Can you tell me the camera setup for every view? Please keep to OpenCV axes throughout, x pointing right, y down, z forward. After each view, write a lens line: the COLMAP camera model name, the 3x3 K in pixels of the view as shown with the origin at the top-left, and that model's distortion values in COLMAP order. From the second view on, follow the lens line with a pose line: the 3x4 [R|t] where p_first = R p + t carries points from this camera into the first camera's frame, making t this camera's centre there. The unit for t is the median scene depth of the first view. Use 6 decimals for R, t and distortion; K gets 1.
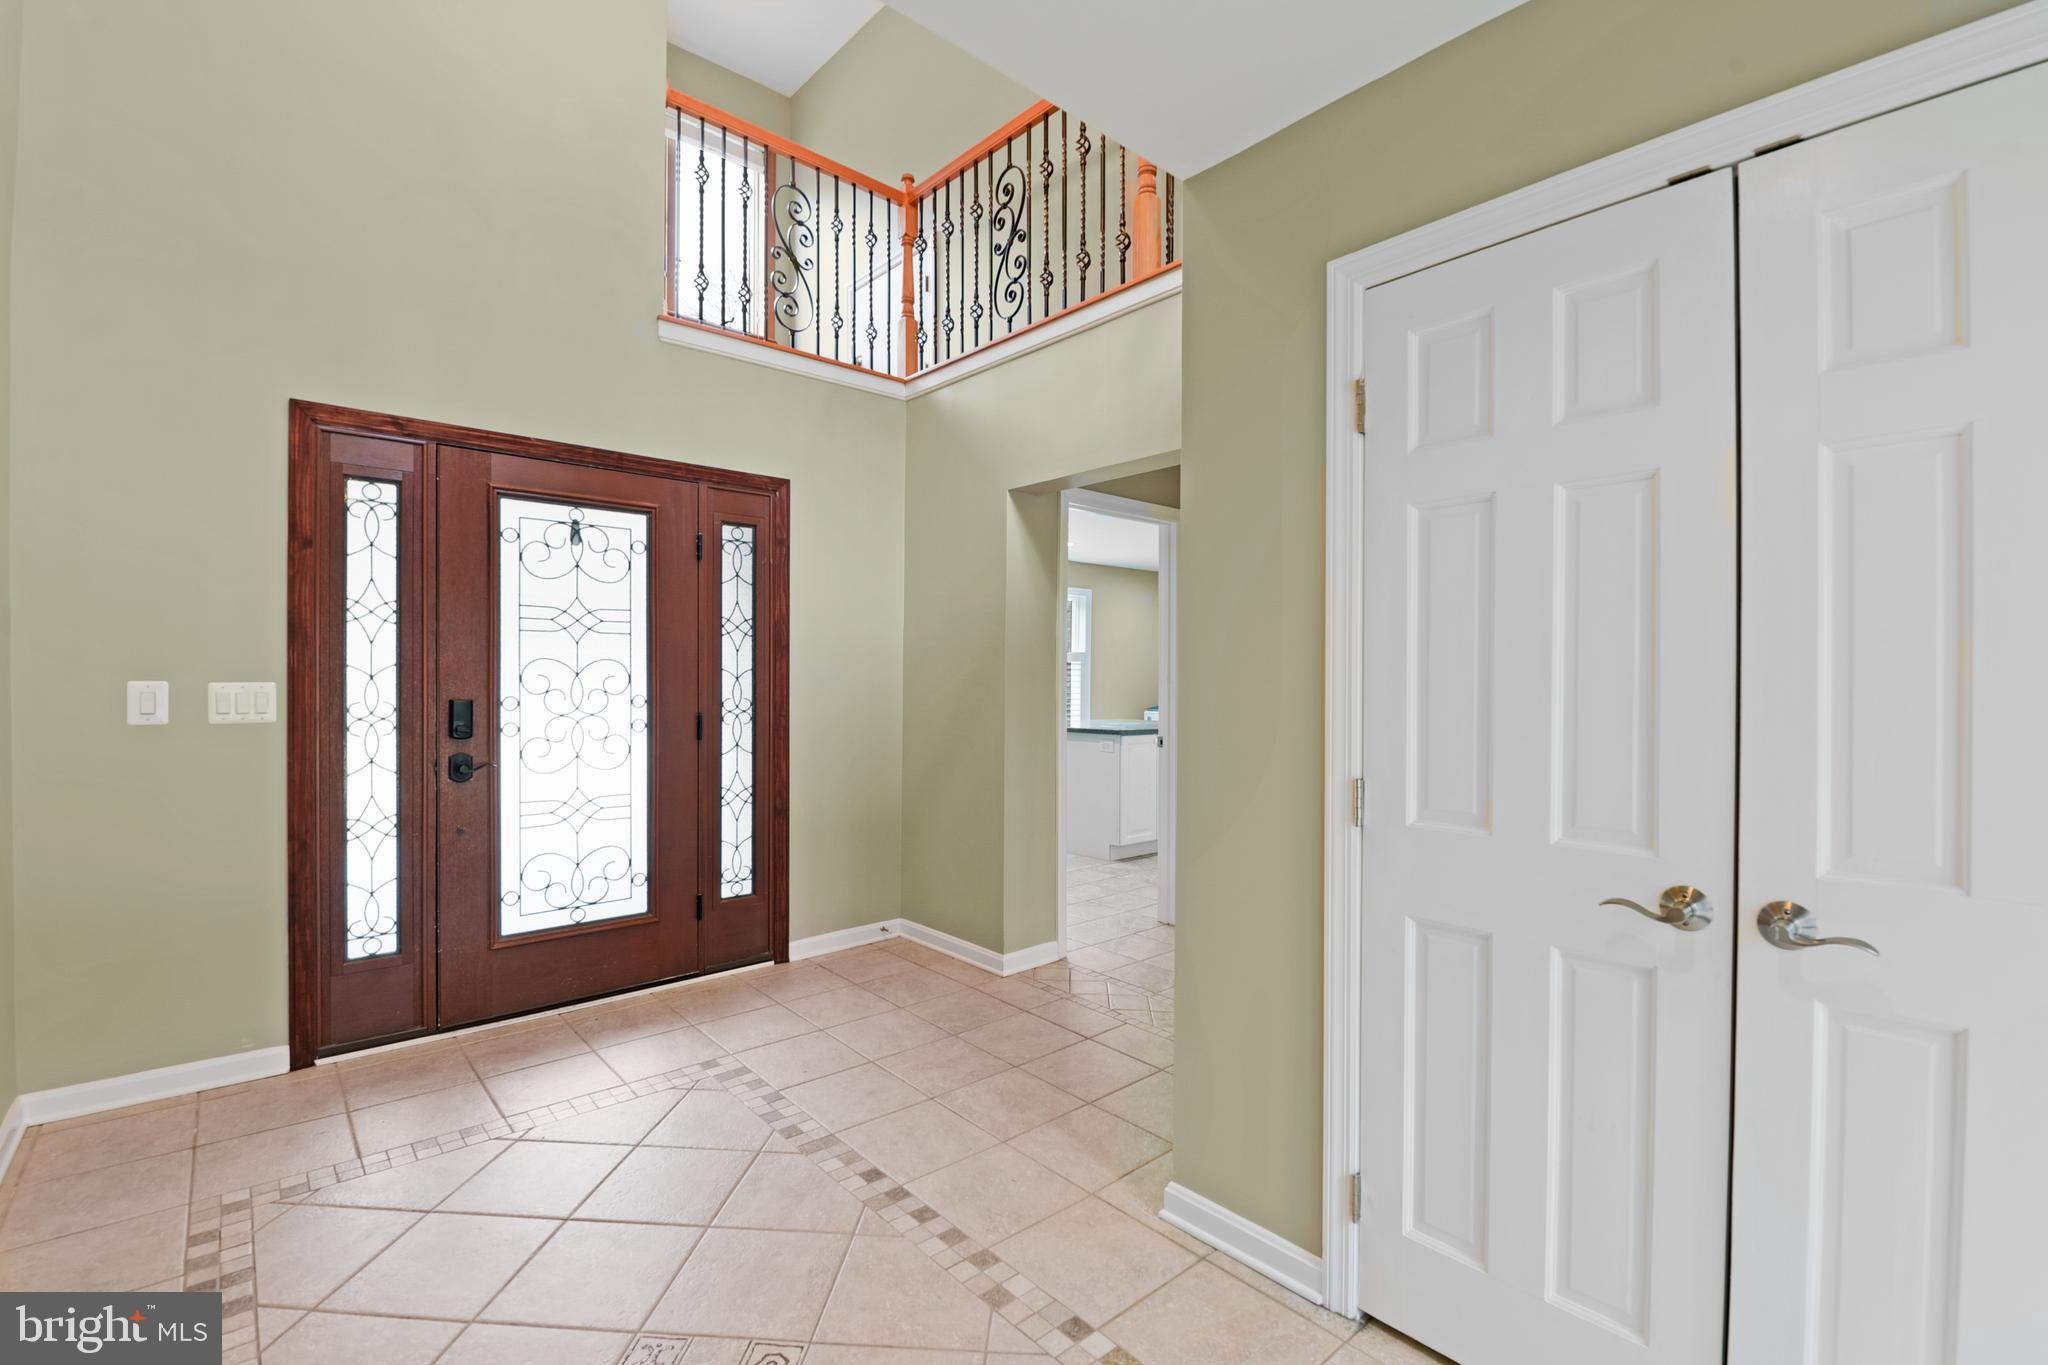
lens RADIAL K [[885.6, 0, 1018.3], [0, 885.6, 686.1], [0, 0, 1]] dist [0.002726, -0.000006]
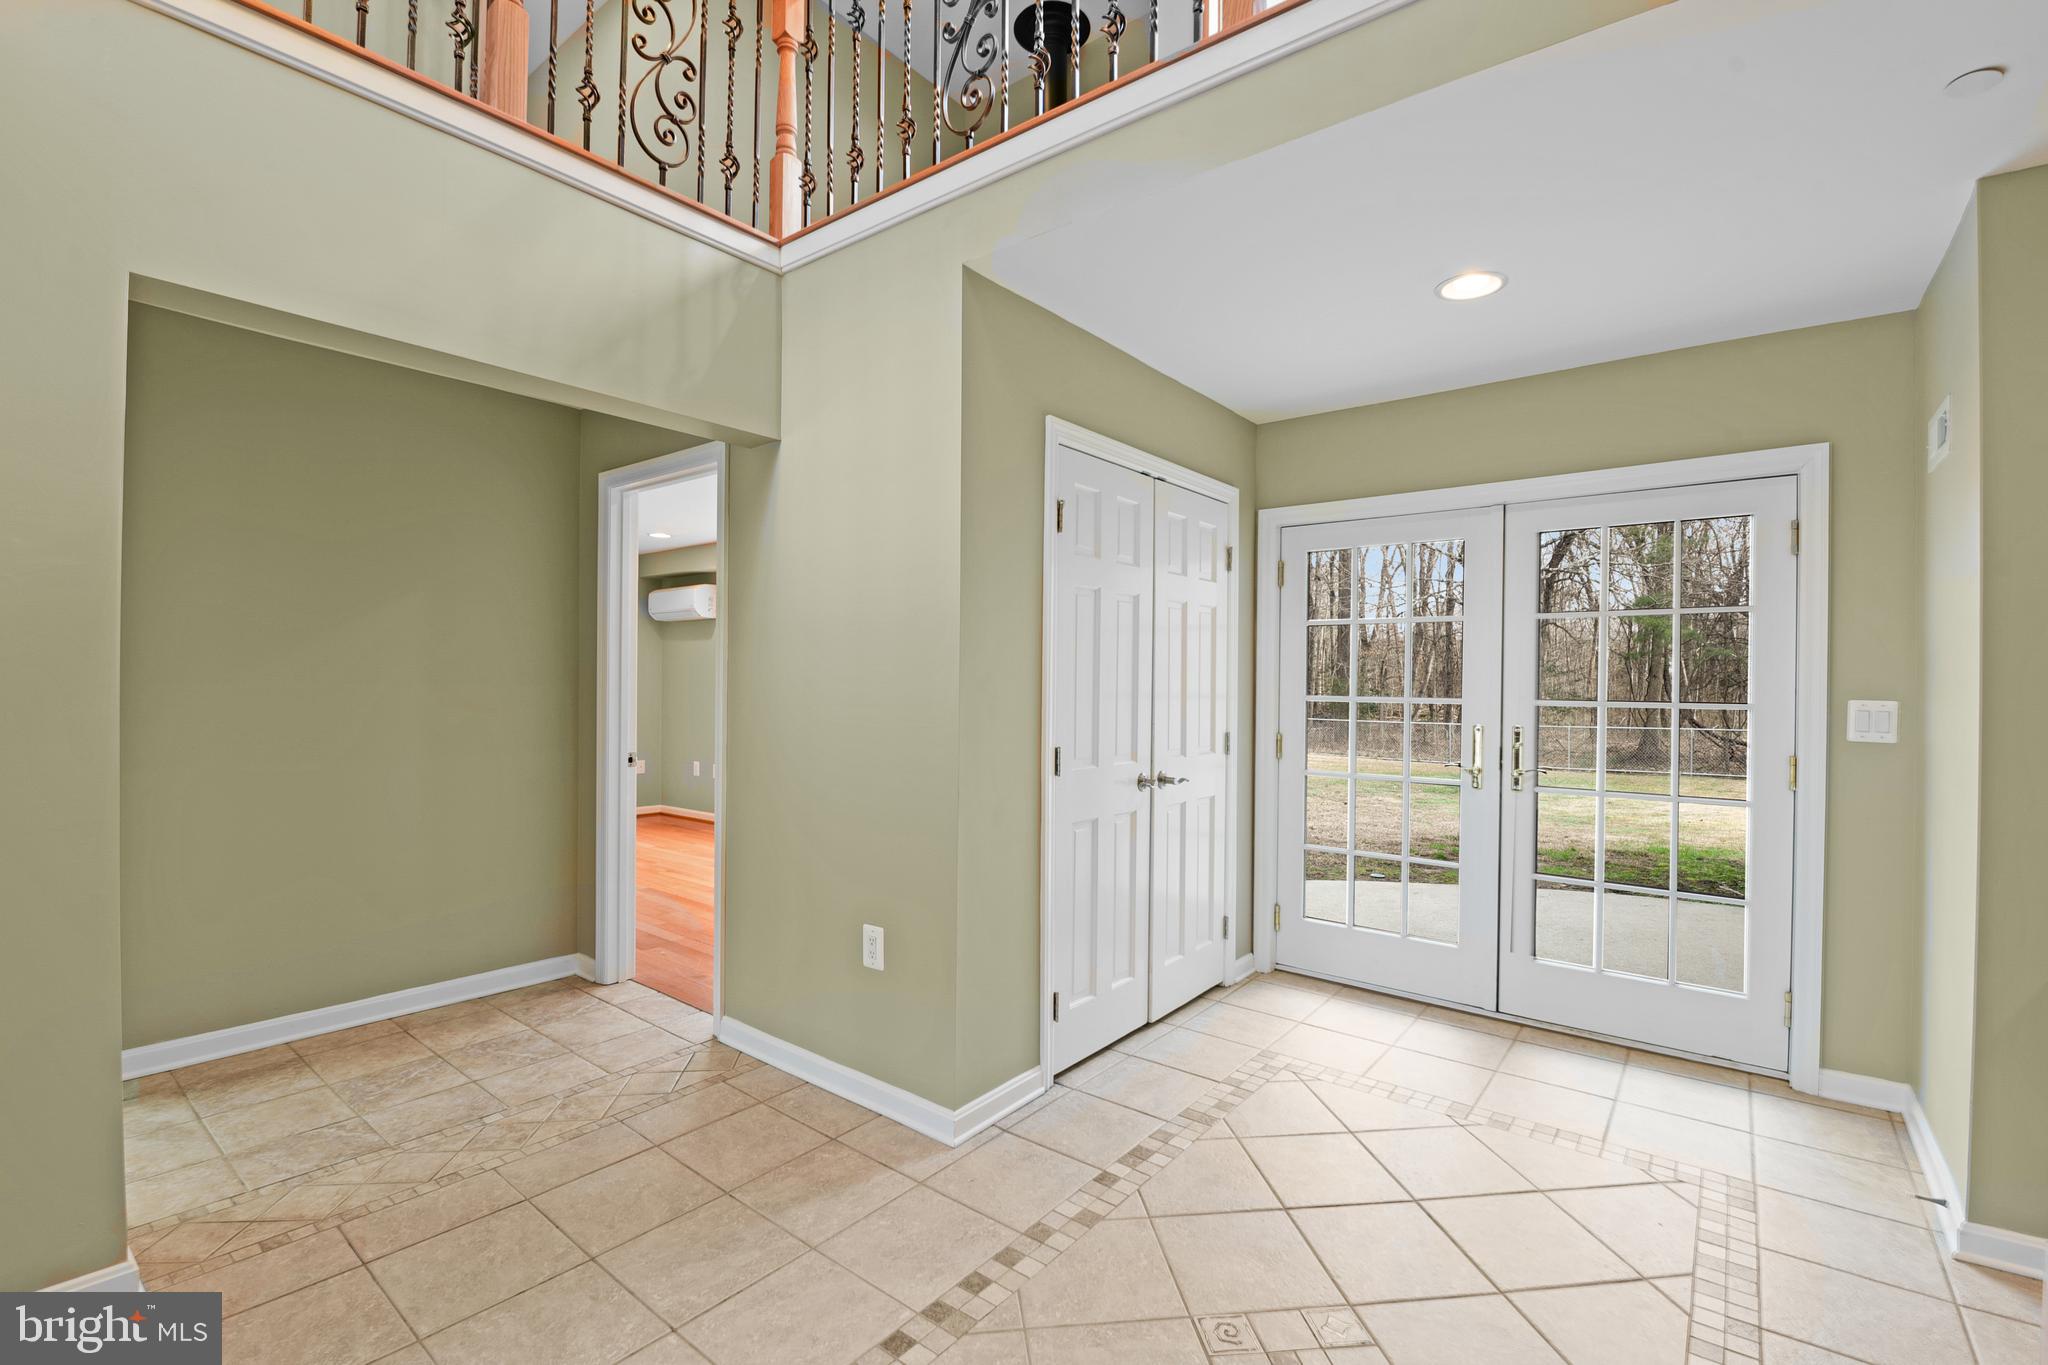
lens RADIAL K [[885.6, 0, 1021.3], [0, 885.6, 683.0], [0, 0, 1]] dist [0.002726, -0.000006]
pose [[-0.162390, 0.000275, 0.986727, -0.857245], [-0.006971, 0.999975, -0.001426, -0.006465], [-0.986702, -0.007110, -0.162384, 0.950144]]
